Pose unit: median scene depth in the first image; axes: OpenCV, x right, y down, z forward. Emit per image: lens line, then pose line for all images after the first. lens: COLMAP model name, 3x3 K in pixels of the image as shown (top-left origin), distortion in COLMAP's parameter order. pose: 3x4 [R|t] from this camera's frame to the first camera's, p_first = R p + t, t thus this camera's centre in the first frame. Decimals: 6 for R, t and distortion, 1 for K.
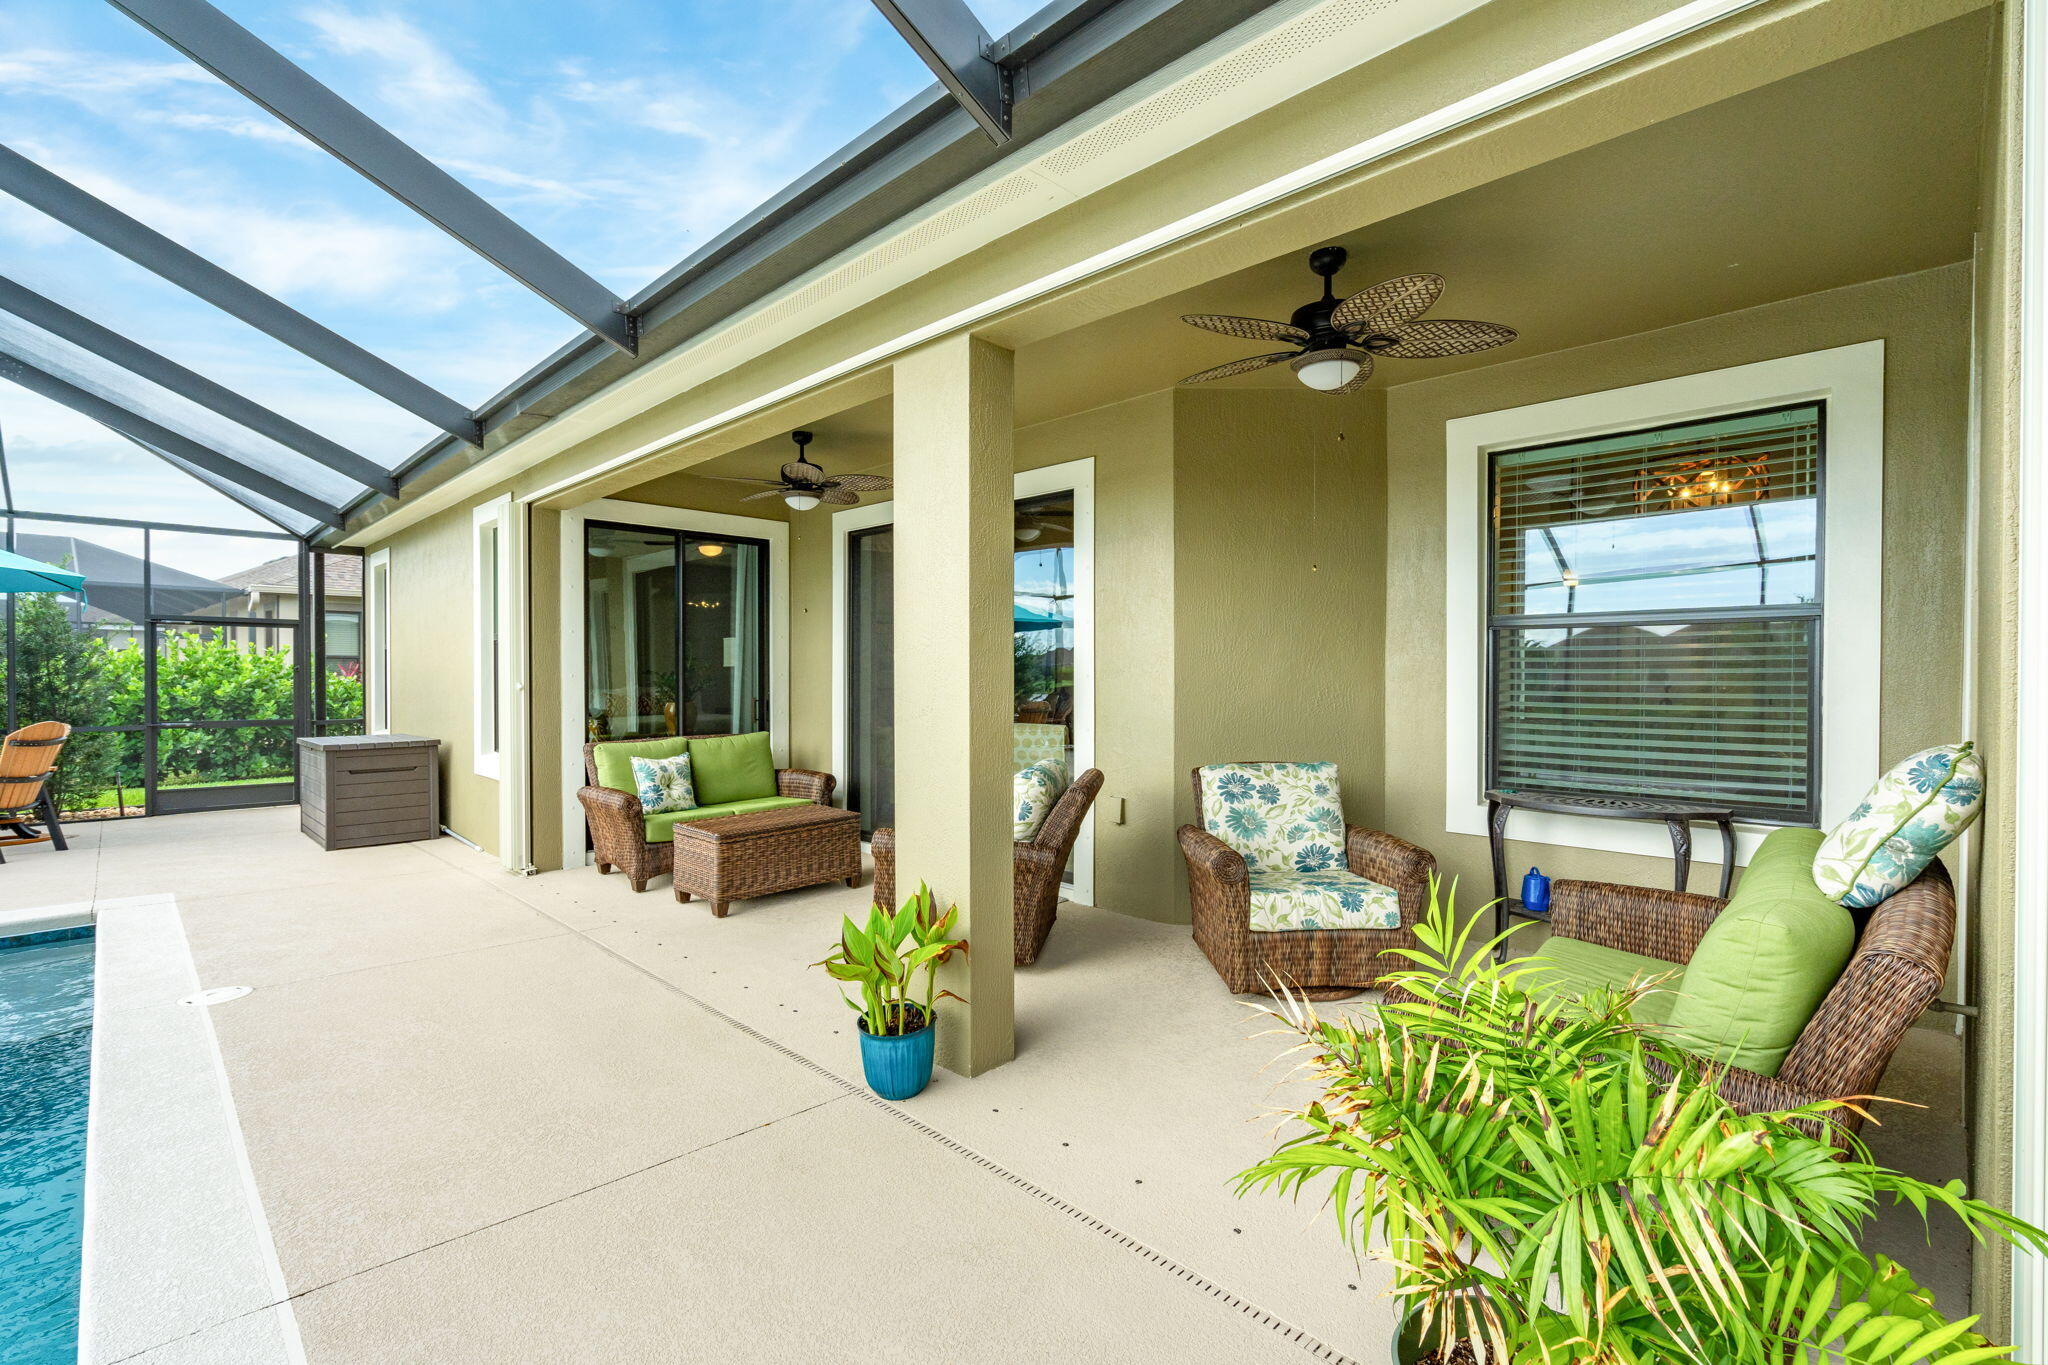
lens RADIAL K [[934.2, 0, 1026.6], [0, 934.2, 681.4], [0, 0, 1]] dist [-0.004324, 0.002426]
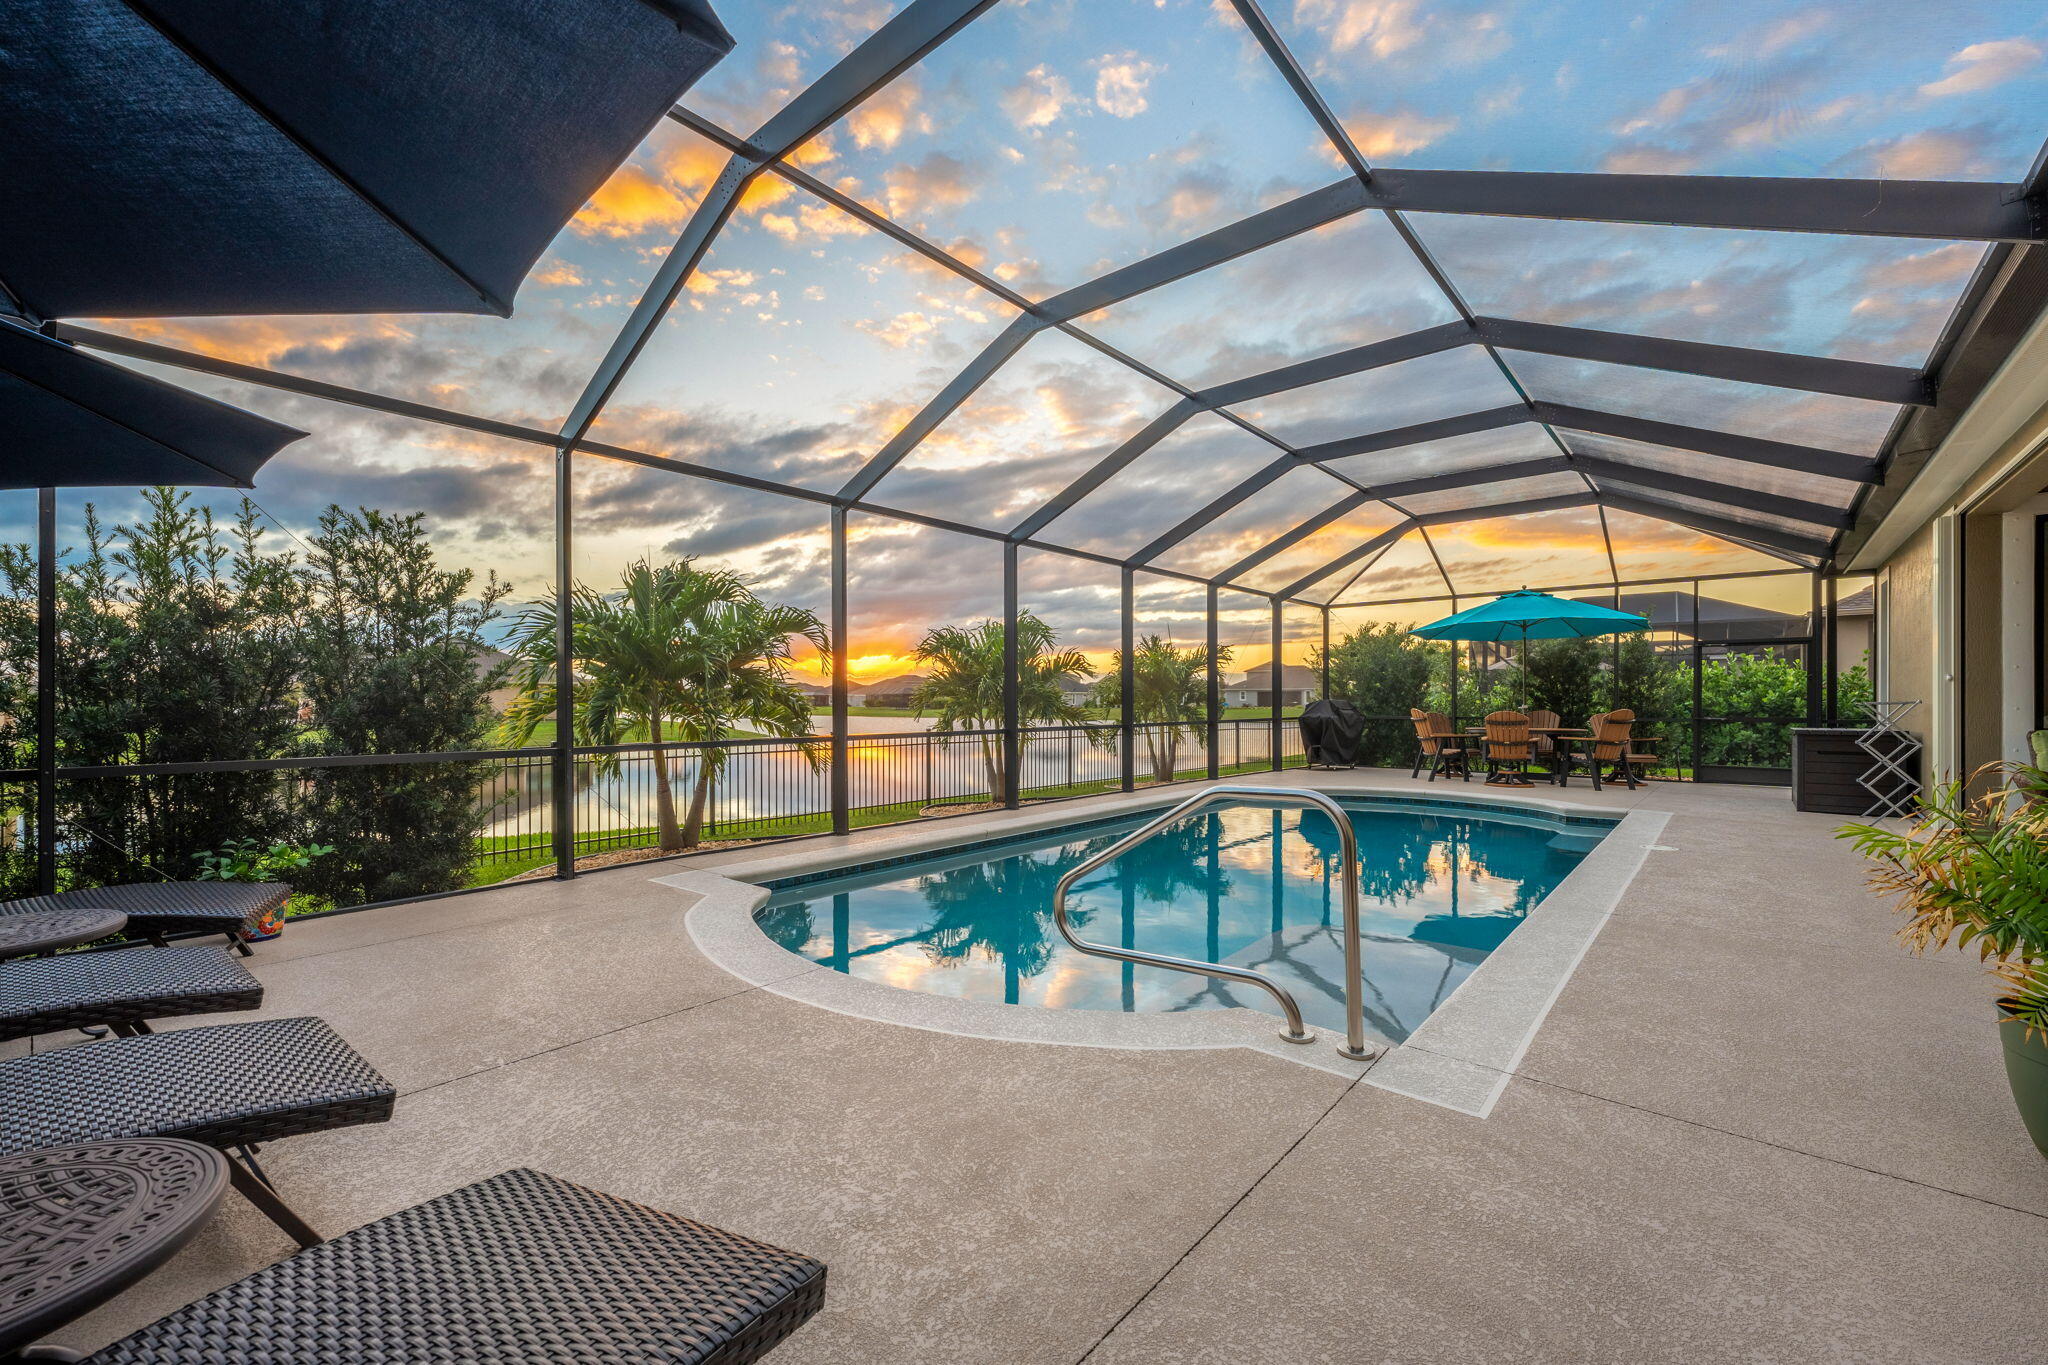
lens RADIAL K [[814.2, 0, 1032.9], [0, 814.2, 699.4], [0, 0, 1]] dist [-0.014838, -0.000085]
pose [[0.083803, 0.004273, -0.996473, 0.175455], [-0.004576, 0.999982, 0.003903, 0.015023], [0.996472, 0.004233, 0.083821, -0.098437]]
